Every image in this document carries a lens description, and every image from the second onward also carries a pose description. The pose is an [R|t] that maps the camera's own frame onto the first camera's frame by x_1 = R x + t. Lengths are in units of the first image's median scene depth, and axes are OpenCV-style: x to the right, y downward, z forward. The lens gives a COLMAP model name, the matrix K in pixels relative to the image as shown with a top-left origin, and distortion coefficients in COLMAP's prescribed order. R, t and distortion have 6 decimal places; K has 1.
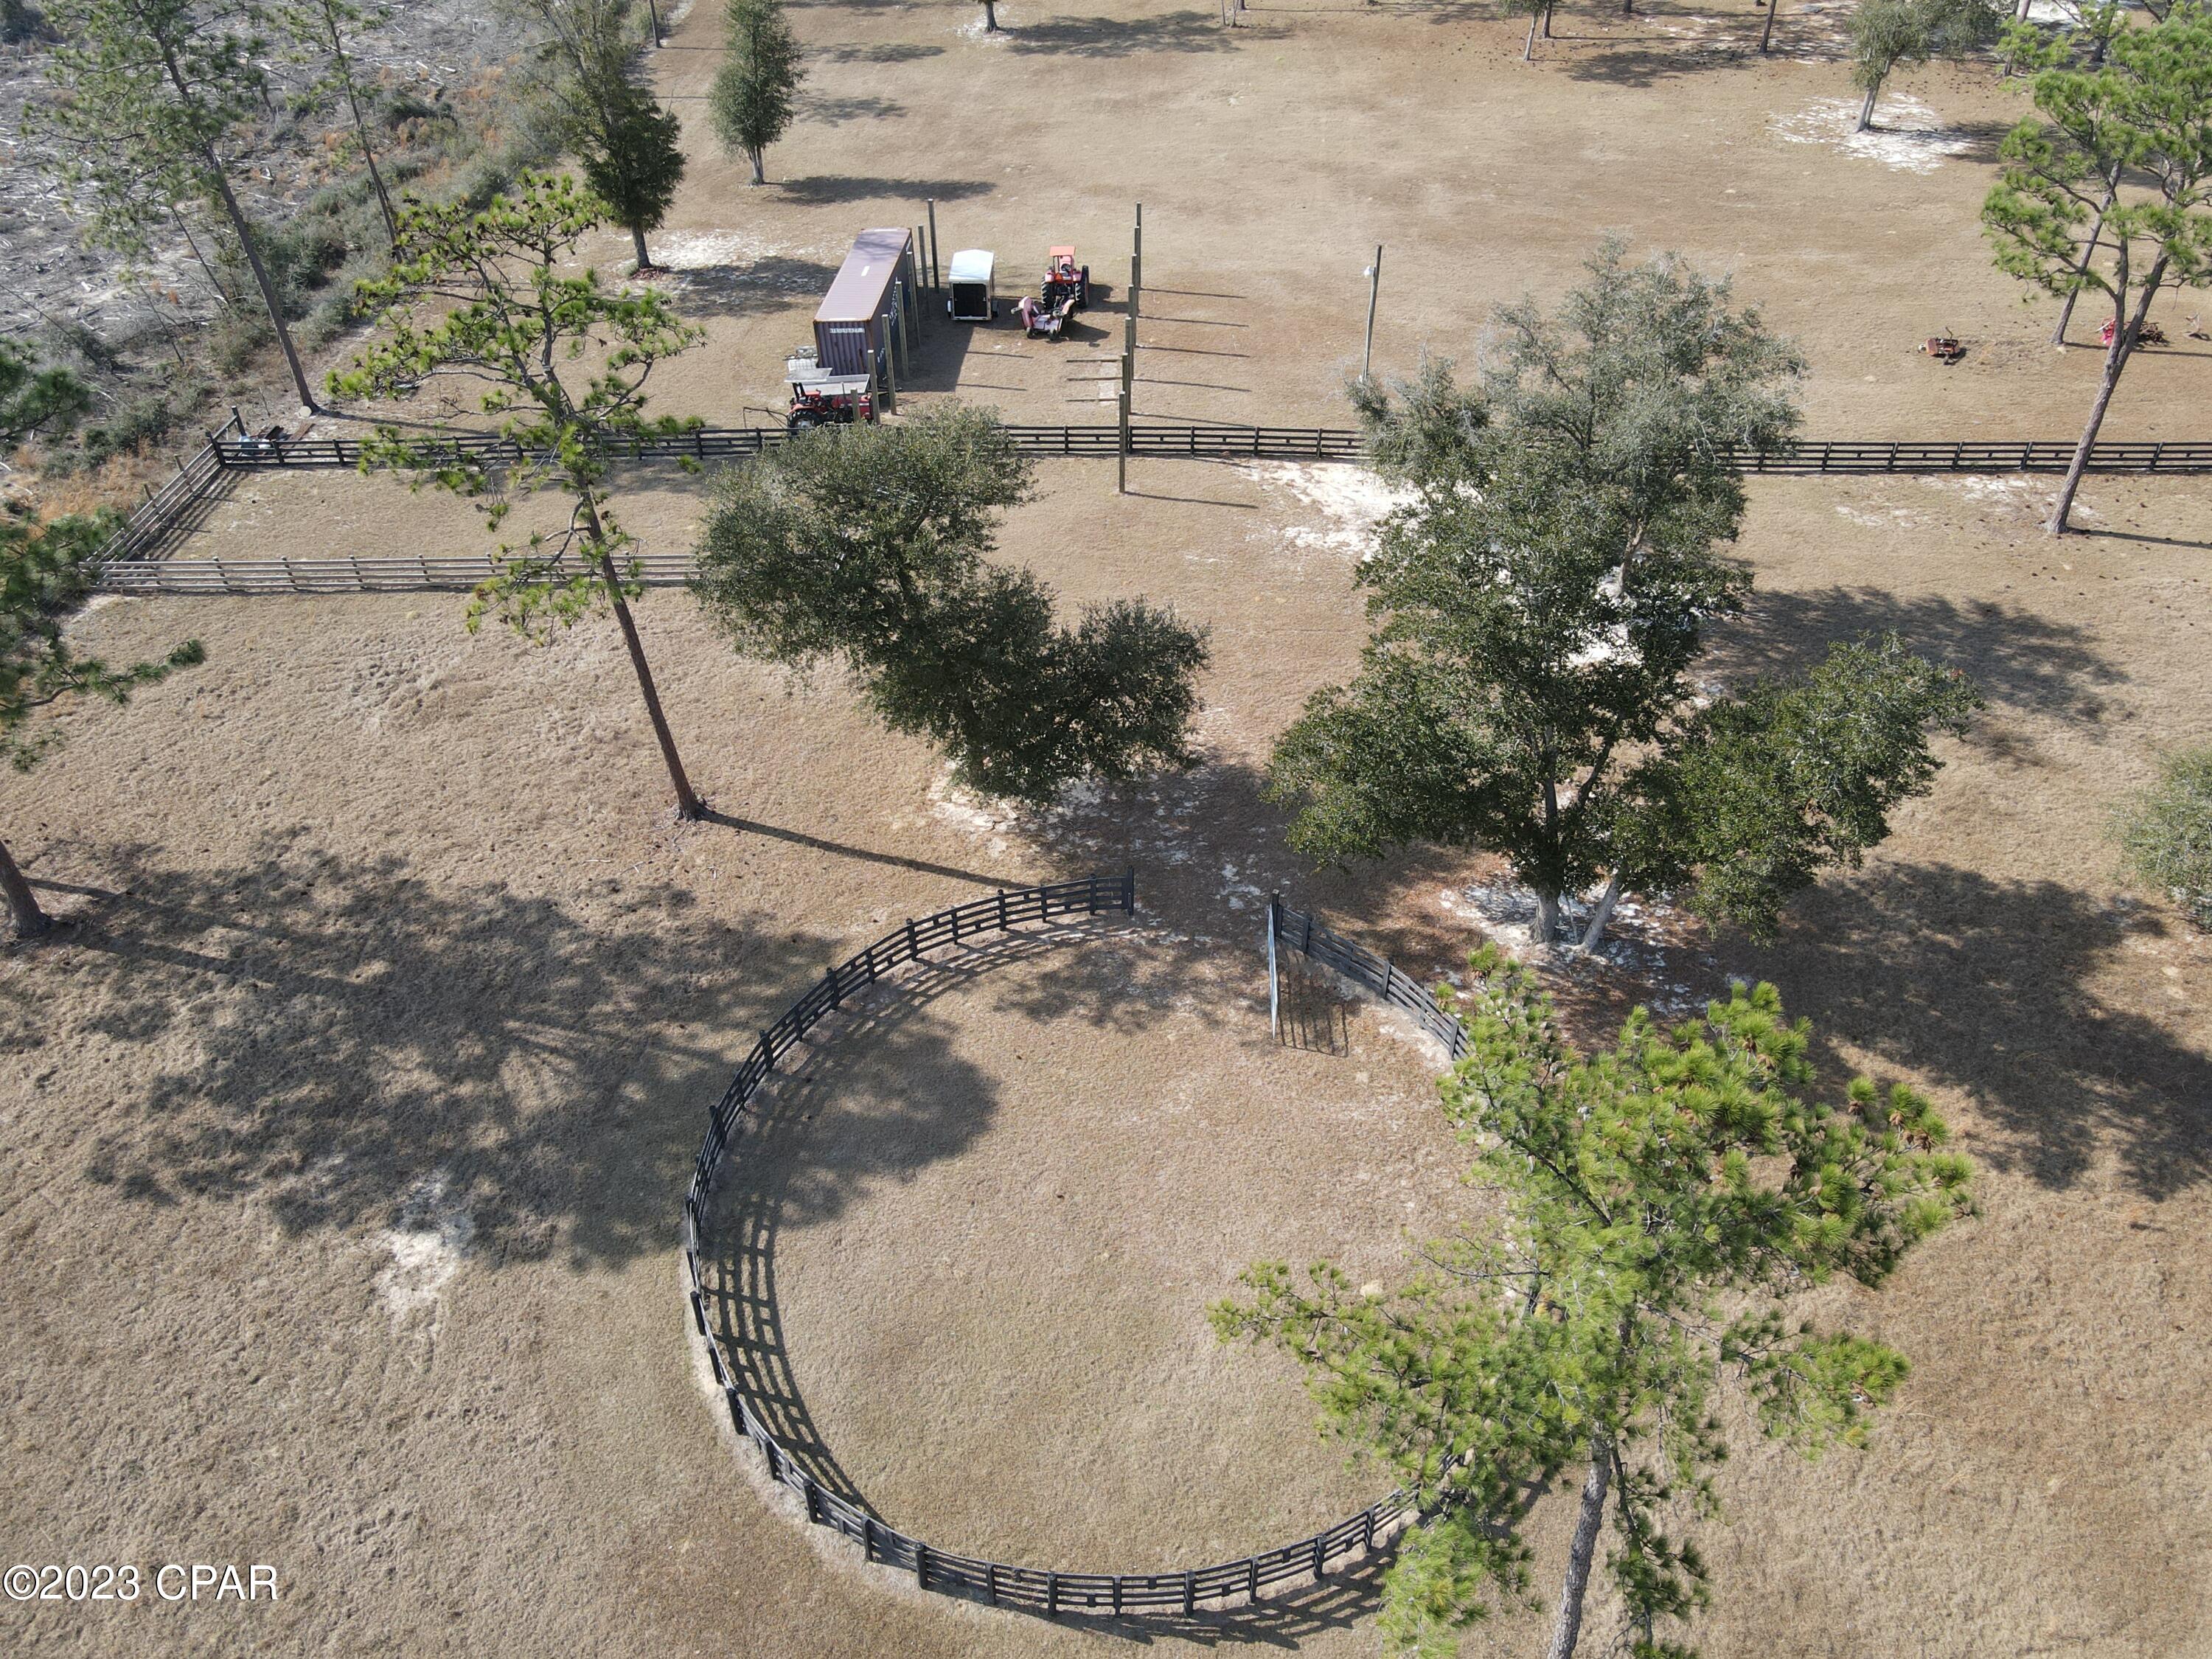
lens RADIAL K [[1596.8, 0, 1112.4], [0, 1596.8, 827.4], [0, 0, 1]] dist [-0.013975, 0.038090]
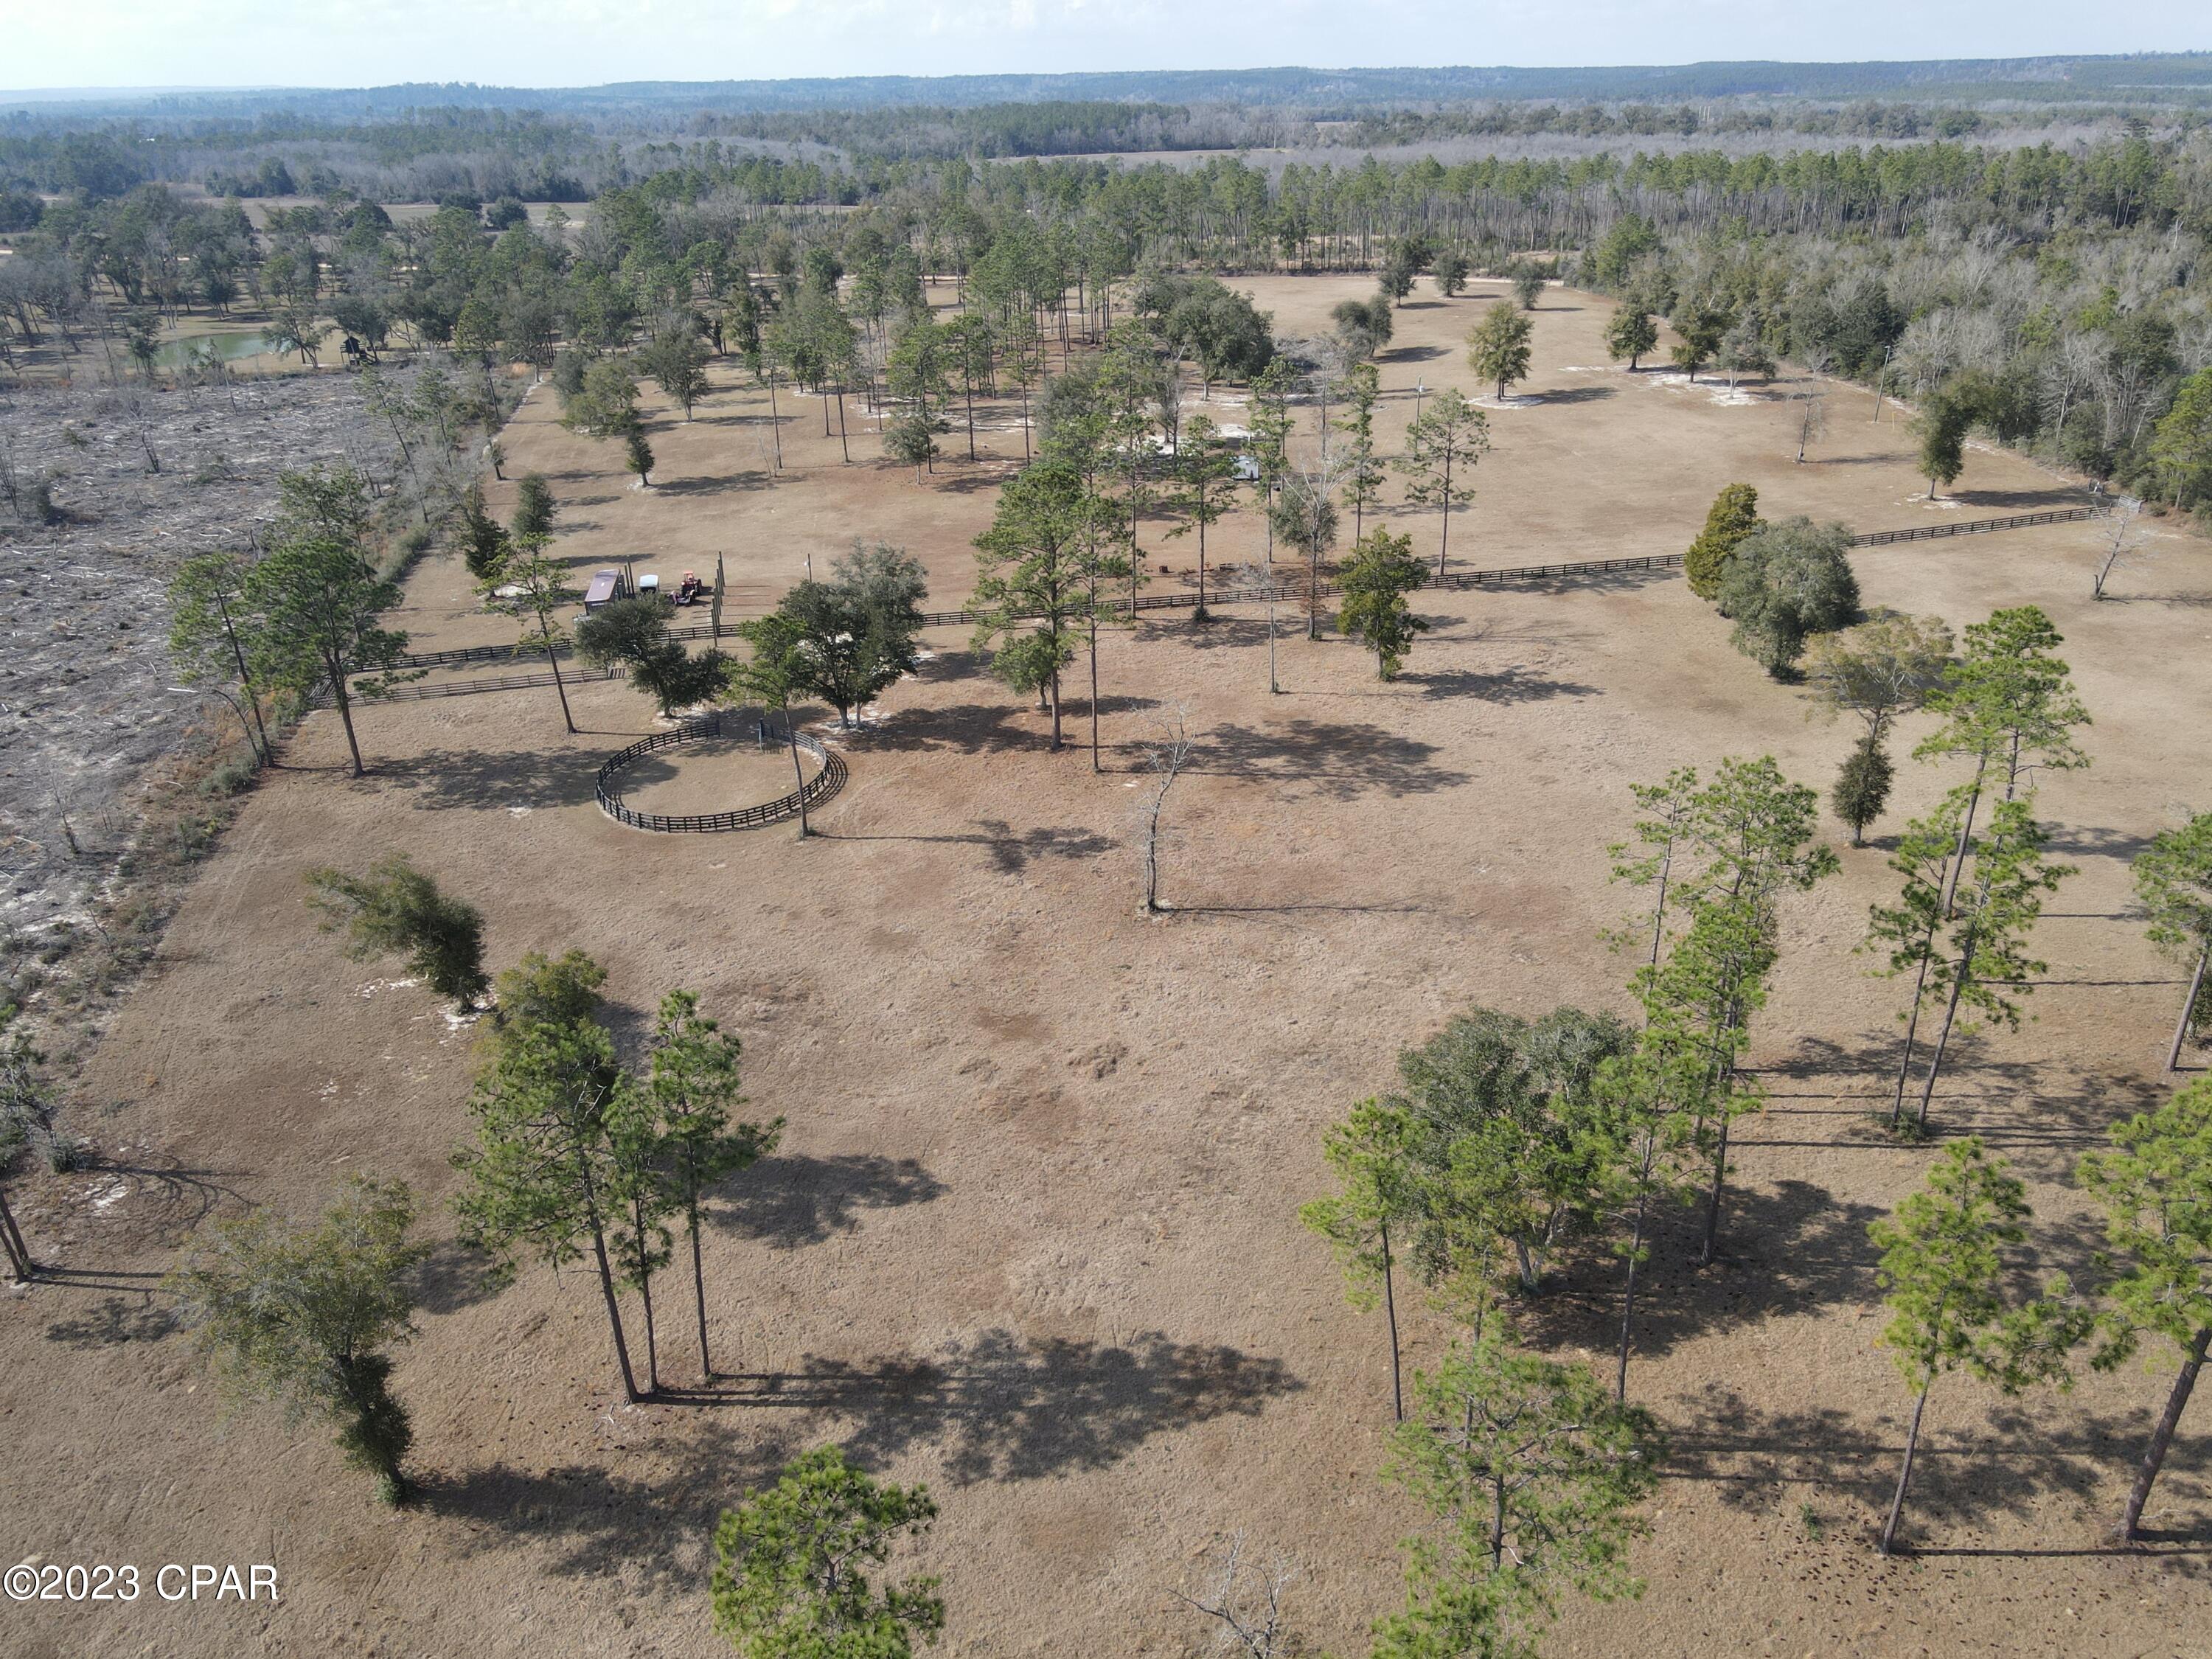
lens RADIAL K [[1596.8, 0, 1112.4], [0, 1596.8, 827.4], [0, 0, 1]] dist [-0.013975, 0.038090]
pose [[0.974841, -0.100733, 0.198843, 0.074758], [0.144861, 0.964299, -0.221680, 0.626780], [-0.169414, 0.244907, 0.954631, -1.286013]]
